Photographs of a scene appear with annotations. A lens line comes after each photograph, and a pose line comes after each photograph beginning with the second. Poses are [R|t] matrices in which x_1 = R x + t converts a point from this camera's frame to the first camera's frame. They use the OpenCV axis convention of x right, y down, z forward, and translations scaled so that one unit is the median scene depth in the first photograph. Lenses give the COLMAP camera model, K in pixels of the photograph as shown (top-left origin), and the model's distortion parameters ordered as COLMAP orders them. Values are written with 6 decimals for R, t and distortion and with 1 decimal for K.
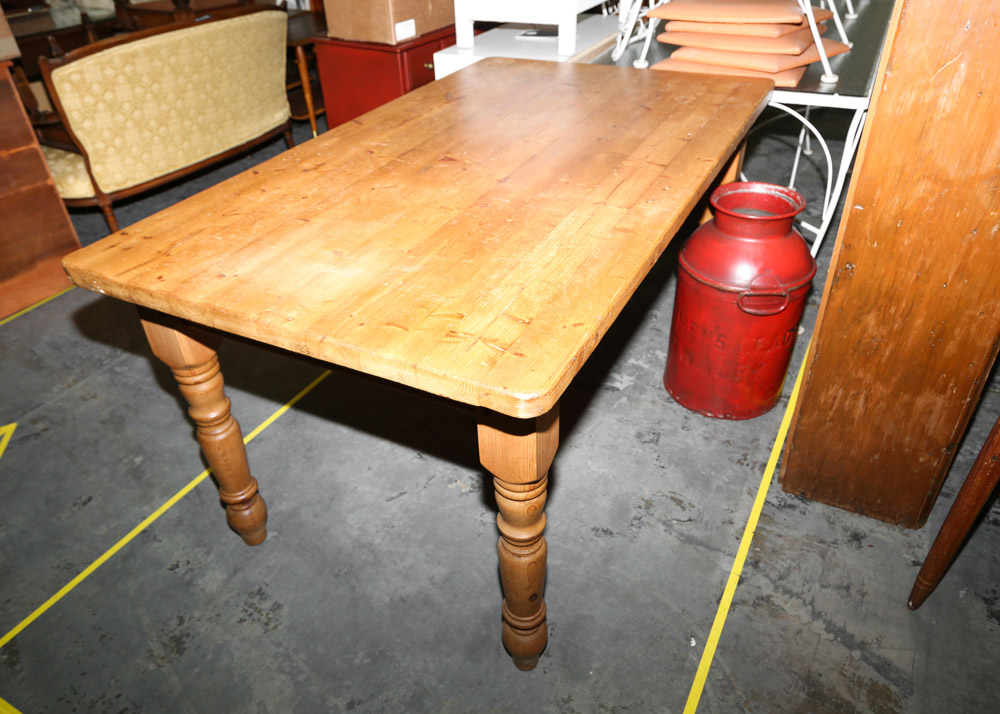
lens RADIAL K [[737.5, 0, 500.0], [0, 737.5, 357.0], [0, 0, 1]] dist [0.003048, -0.000876]
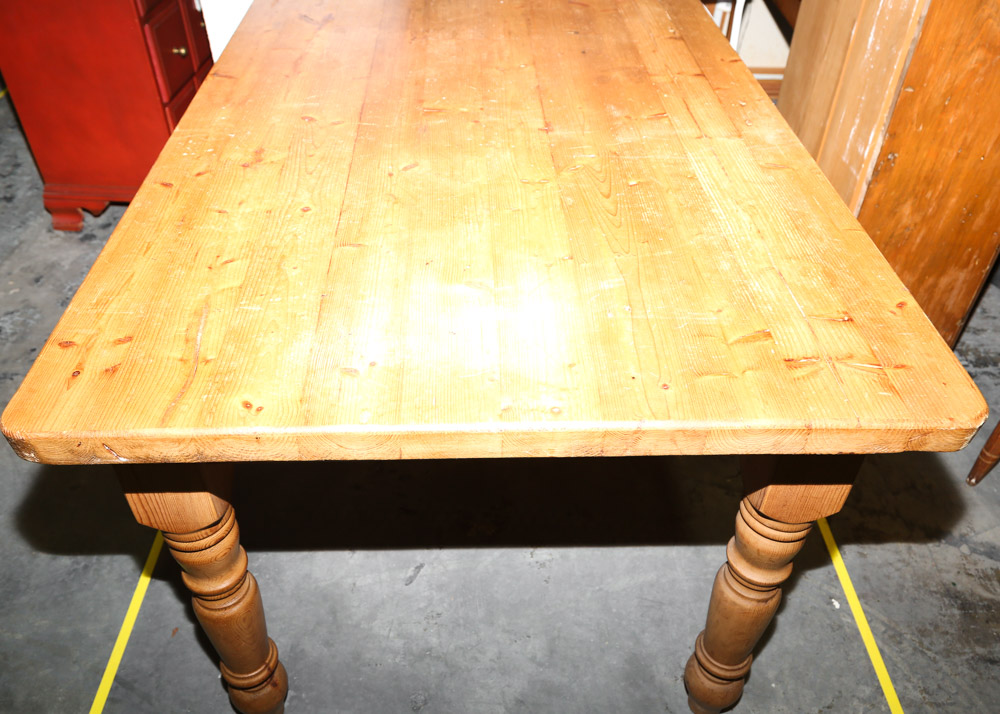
lens RADIAL K [[828.2, 0, 500.0], [0, 828.2, 357.0], [0, 0, 1]] dist [-0.000325, 0.015817]
pose [[0.876282, -0.280887, 0.391450, -0.421660], [0.245831, 0.959420, 0.138130, -0.146868], [-0.414364, -0.024811, 0.909773, 0.266810]]
